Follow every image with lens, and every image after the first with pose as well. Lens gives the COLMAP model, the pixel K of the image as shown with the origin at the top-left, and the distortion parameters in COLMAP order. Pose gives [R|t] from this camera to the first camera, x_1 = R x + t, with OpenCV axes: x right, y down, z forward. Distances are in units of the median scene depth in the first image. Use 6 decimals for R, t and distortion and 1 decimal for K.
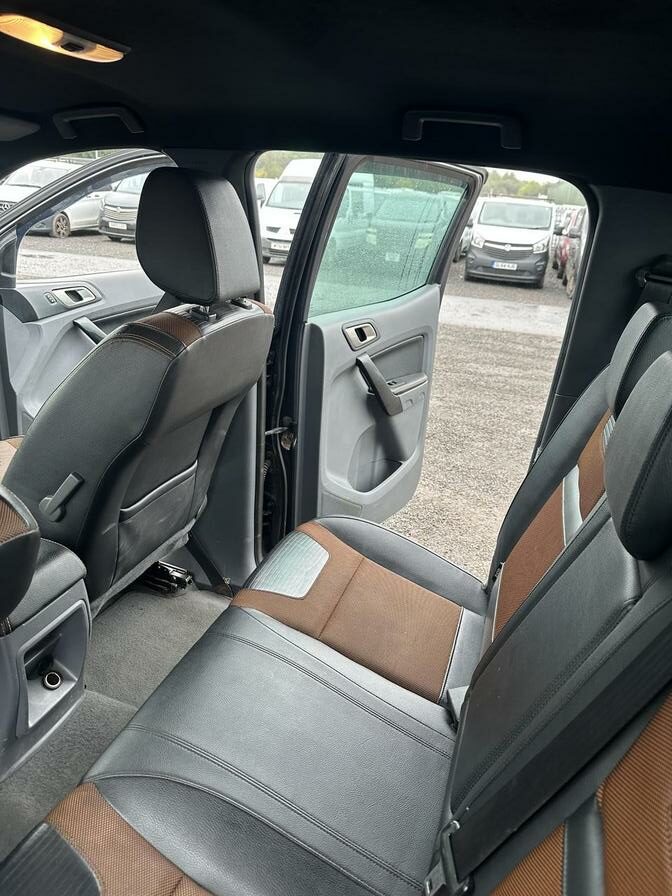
lens RADIAL K [[628.3, 0, 317.5], [0, 628.3, 451.8], [0, 0, 1]] dist [0.119126, -0.245367]
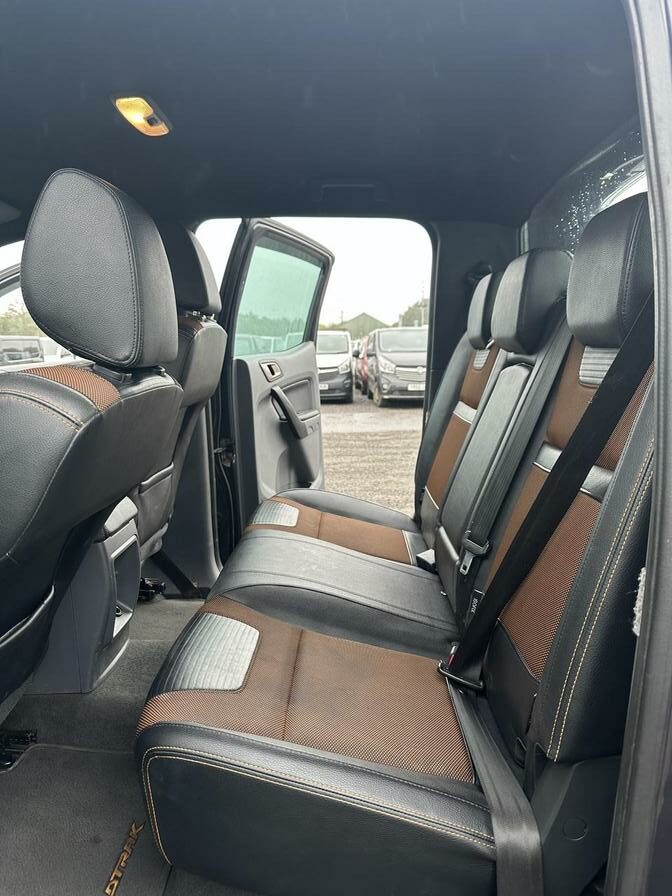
lens RADIAL K [[625.8, 0, 332.6], [0, 625.8, 456.8], [0, 0, 1]] dist [0.045627, -0.086588]
pose [[0.947891, -0.136357, 0.287941, -0.181052], [0.189769, 0.967610, -0.166490, 0.193924], [-0.255913, 0.212456, 0.943065, -0.159100]]
